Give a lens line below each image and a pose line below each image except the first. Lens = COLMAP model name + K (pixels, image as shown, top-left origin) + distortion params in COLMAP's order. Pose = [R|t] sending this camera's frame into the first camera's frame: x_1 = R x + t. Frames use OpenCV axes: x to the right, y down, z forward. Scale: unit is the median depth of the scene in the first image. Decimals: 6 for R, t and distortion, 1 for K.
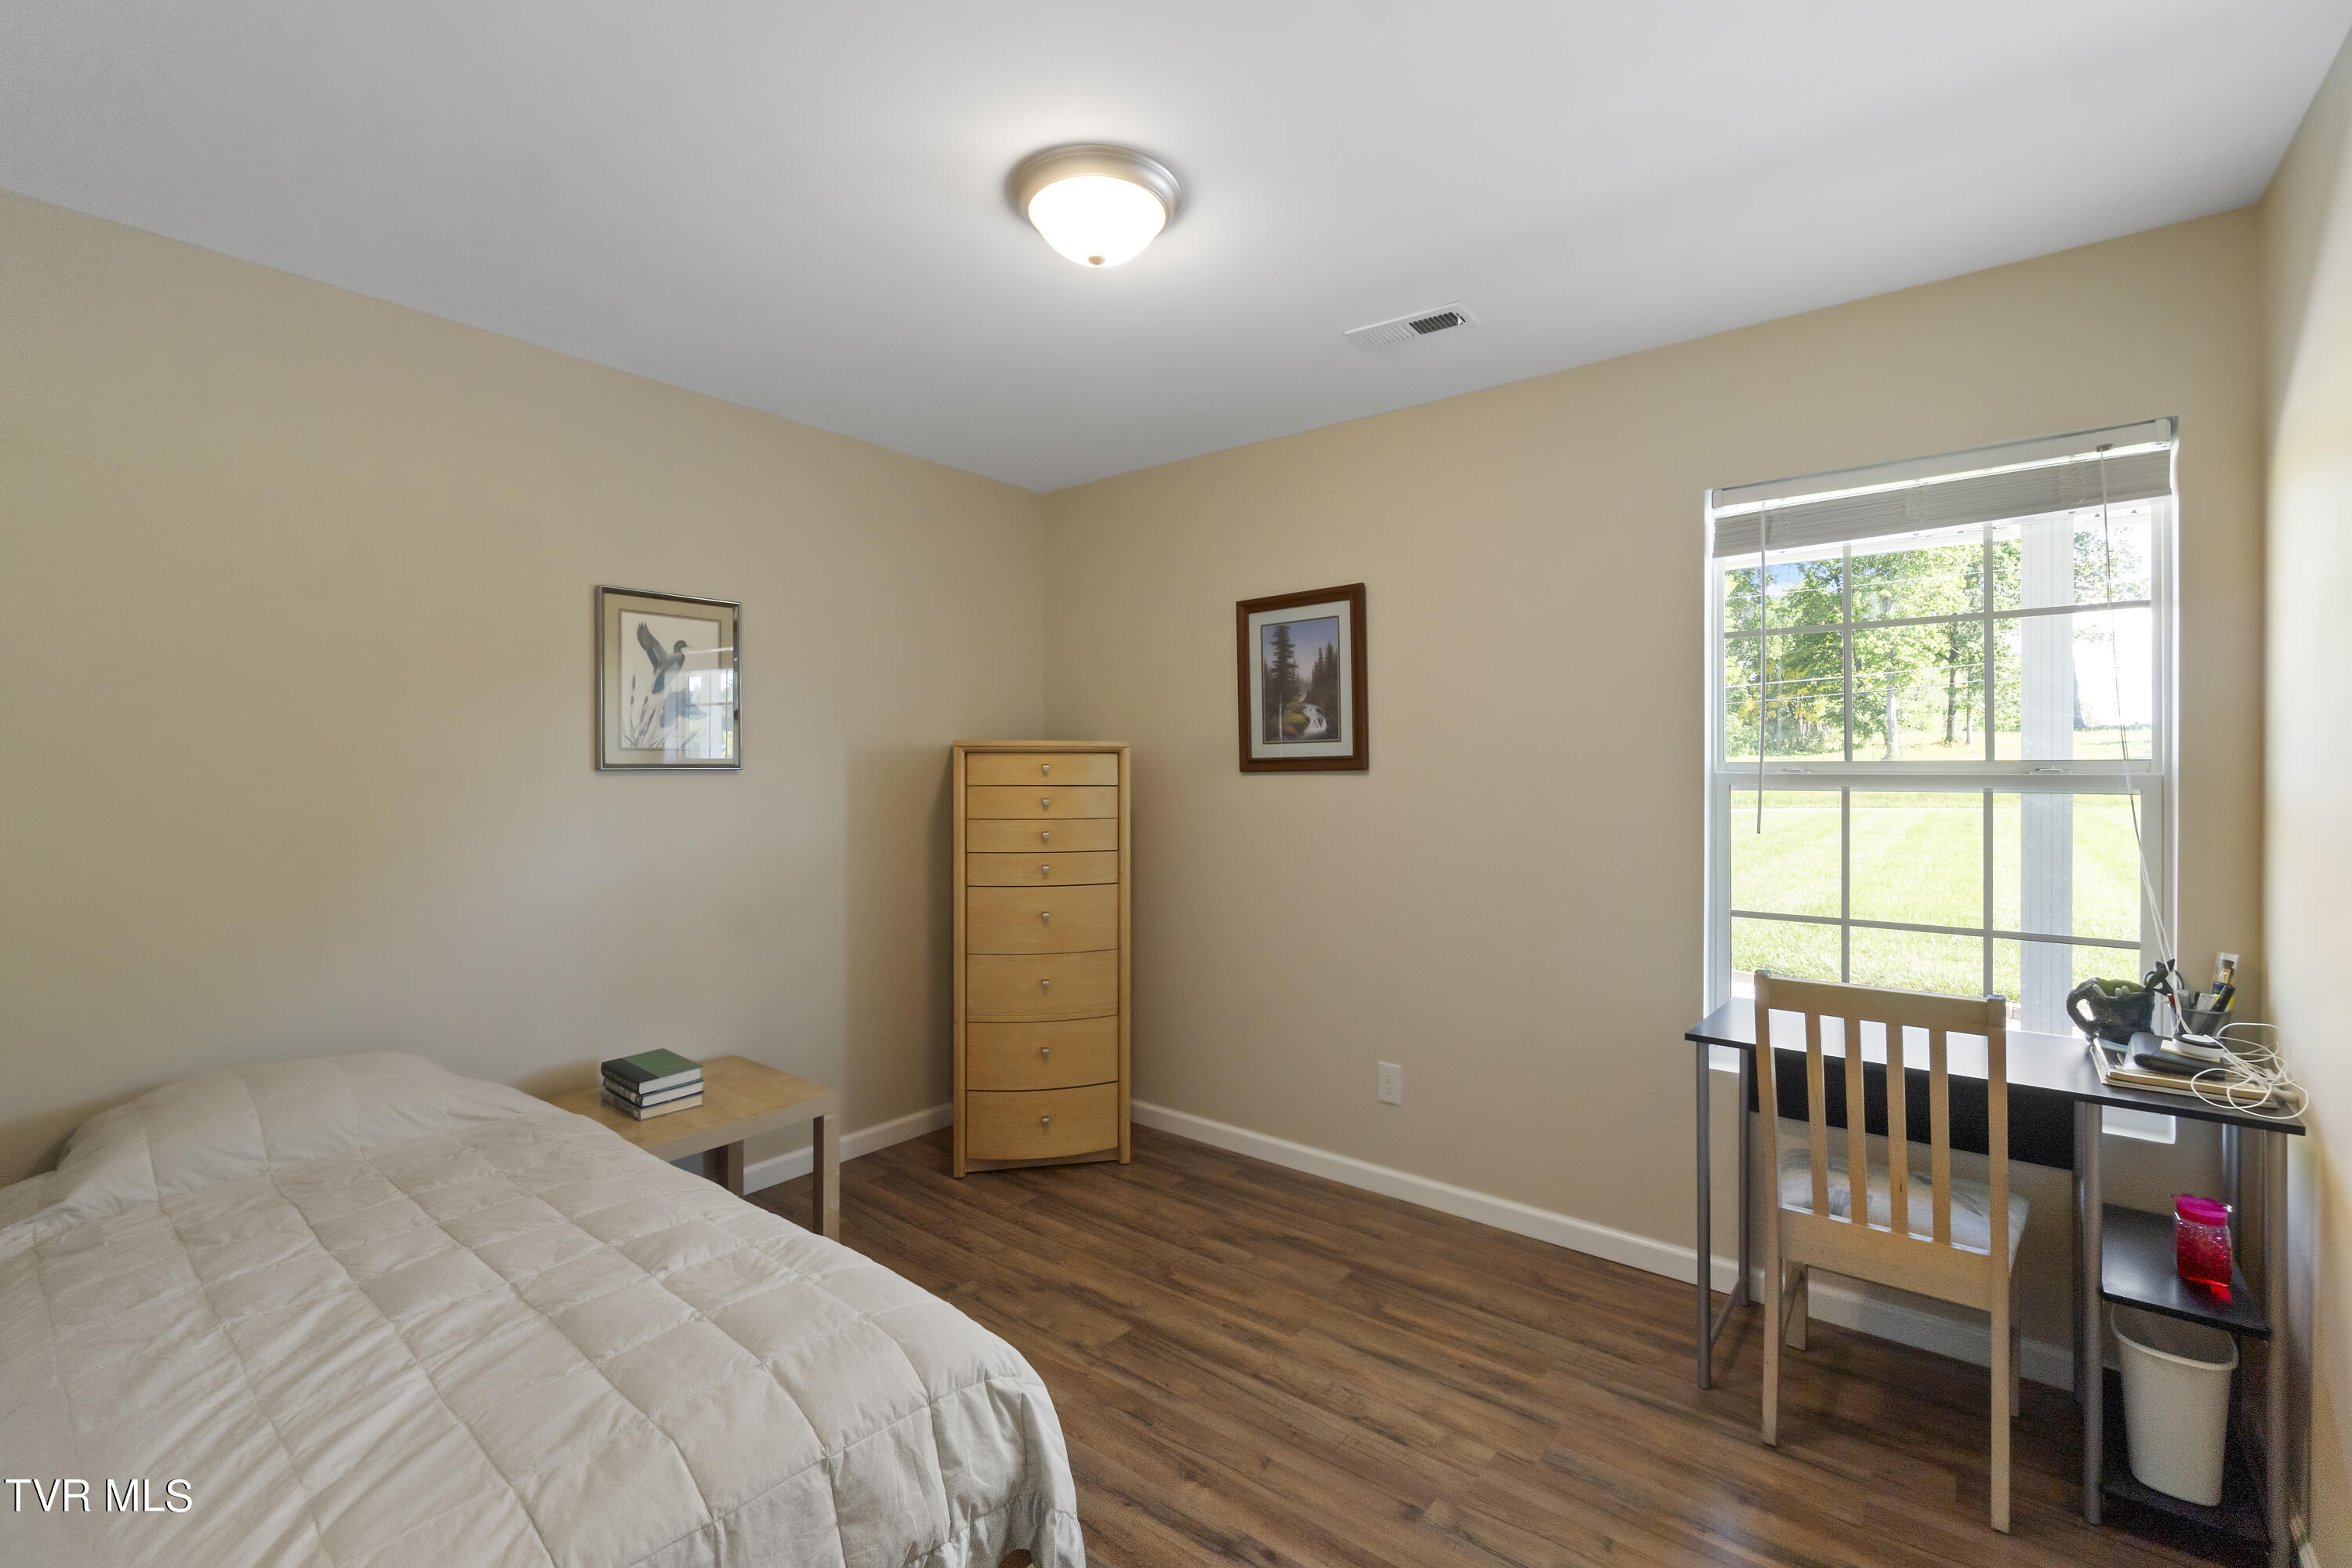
lens RADIAL K [[1018.5, 0, 1169.3], [0, 1018.5, 768.8], [0, 0, 1]] dist [-0.001313, -0.000176]
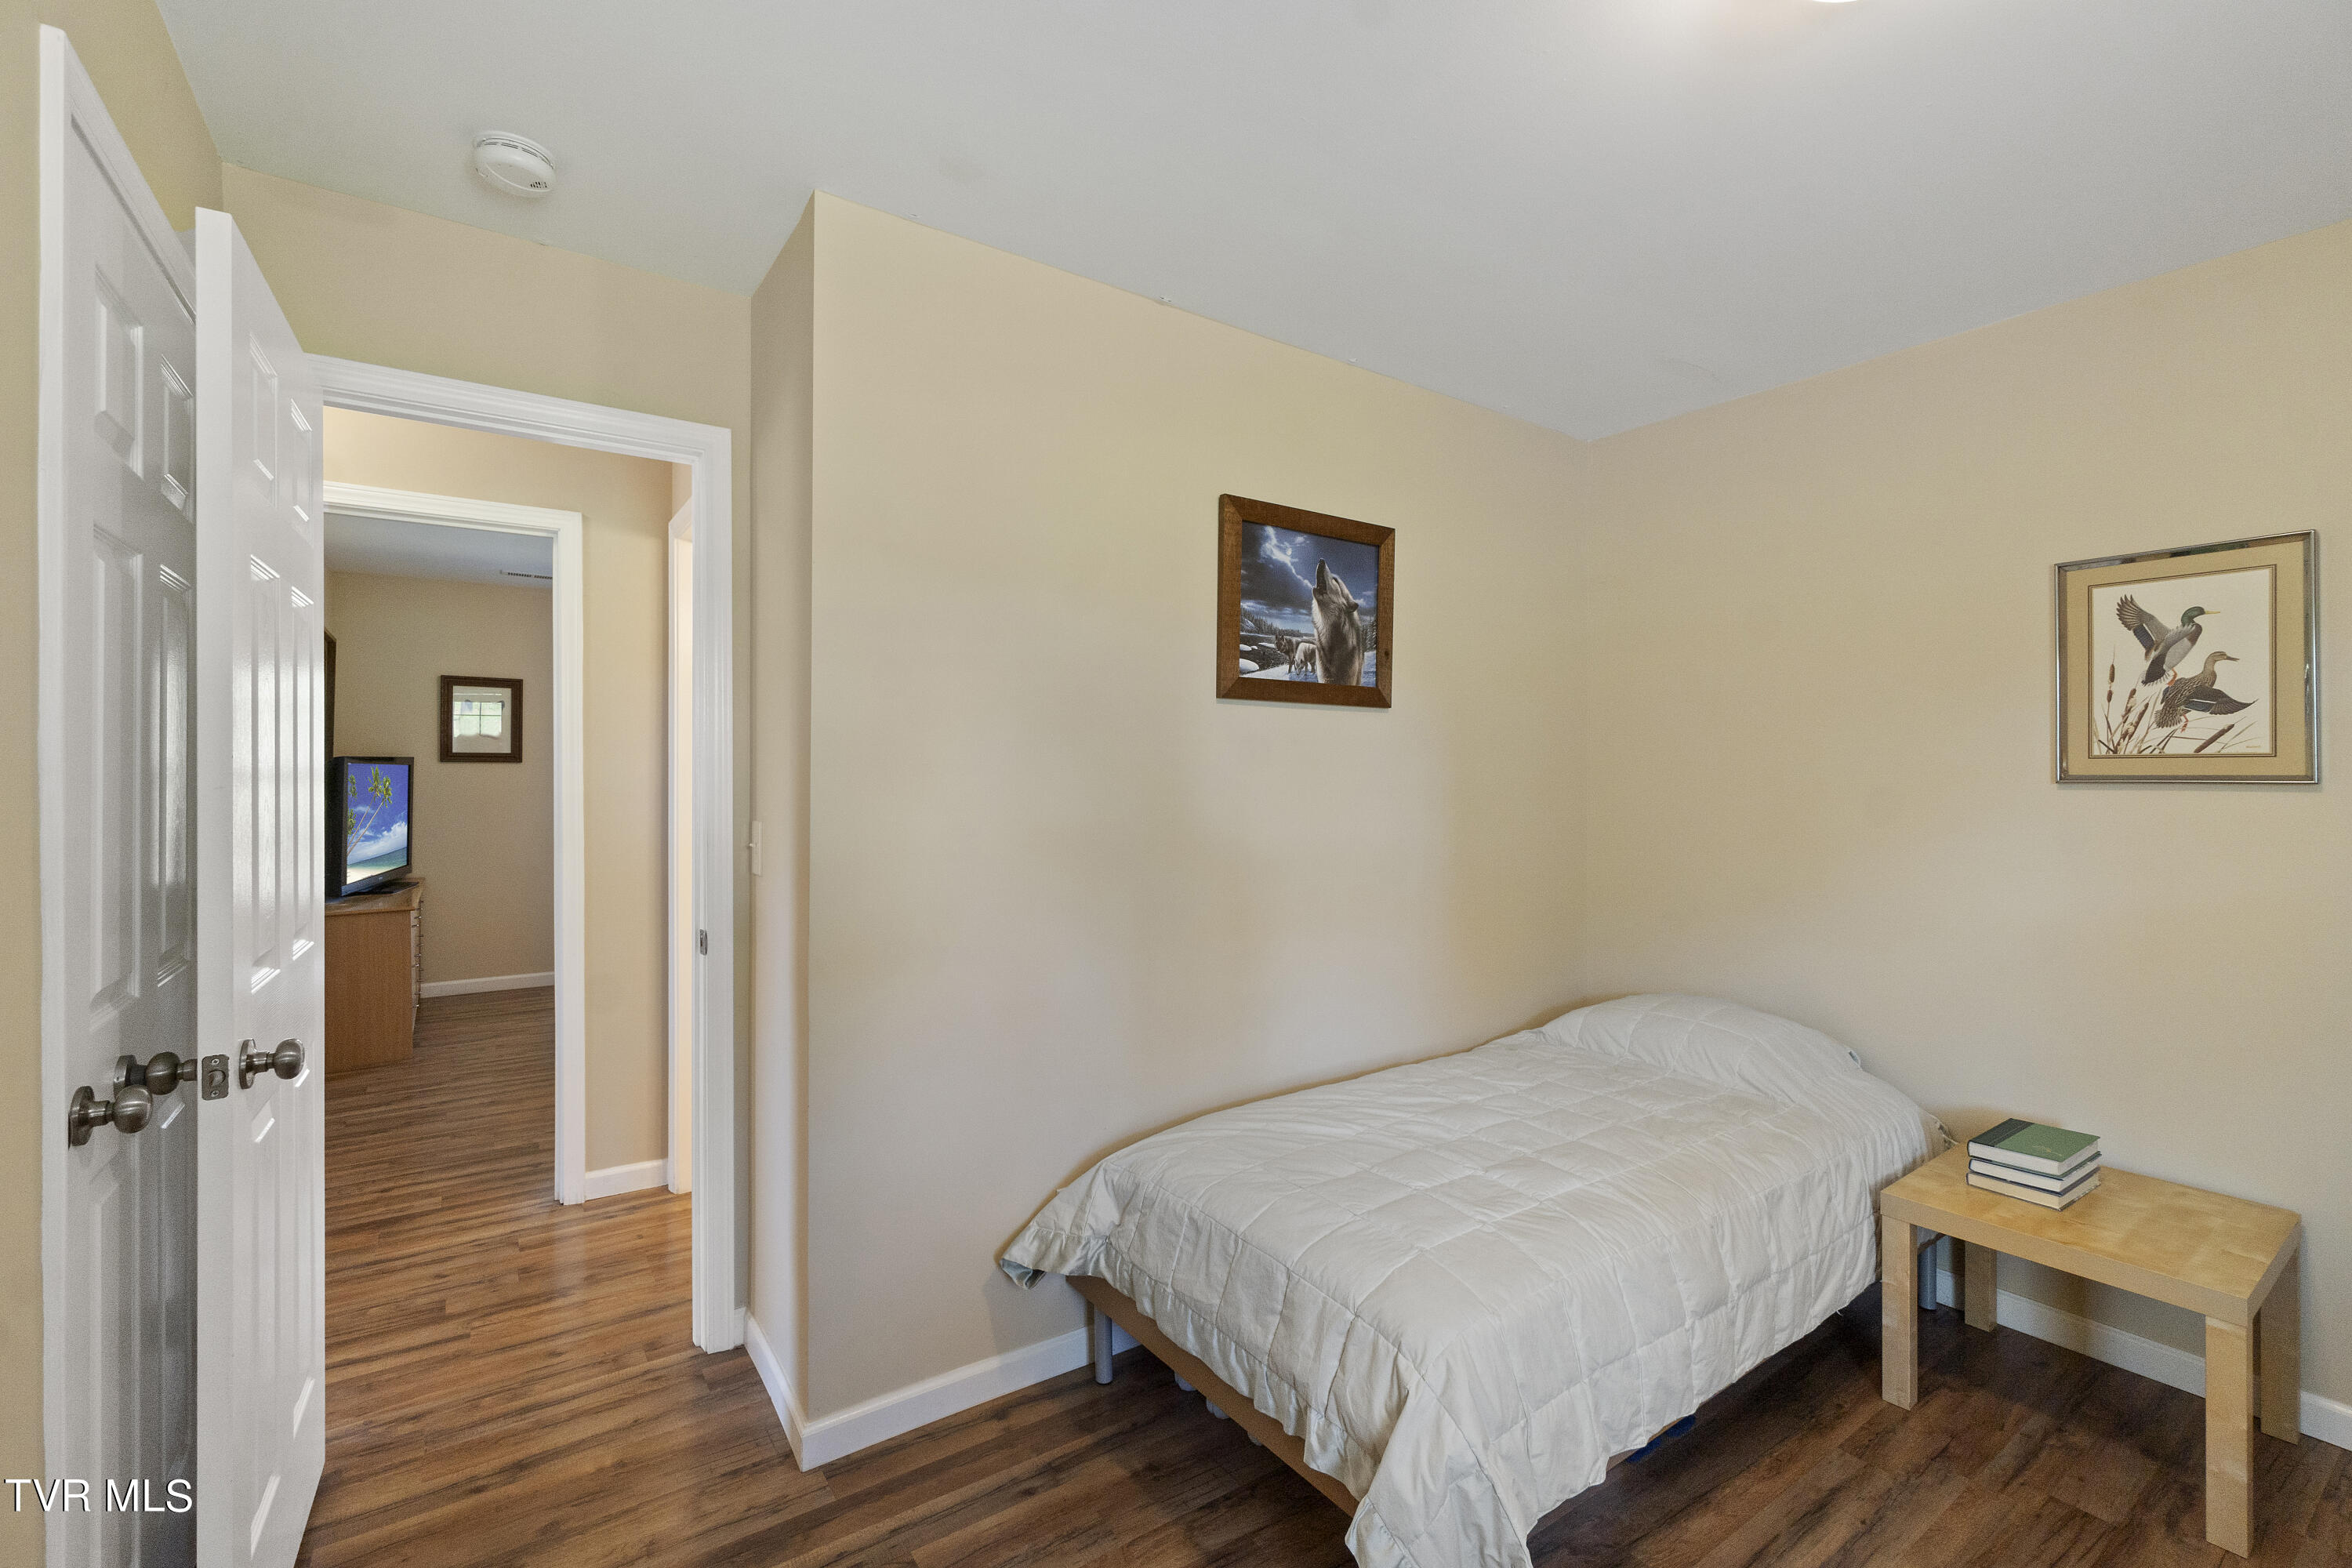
lens RADIAL K [[1018.5, 0, 1171.2], [0, 1018.5, 778.7], [0, 0, 1]] dist [-0.001313, -0.000176]
pose [[-0.282332, 0.001758, -0.959315, 0.450451], [-0.008087, 0.999958, 0.004212, -0.000007], [0.959283, 0.008947, -0.282306, 0.530229]]
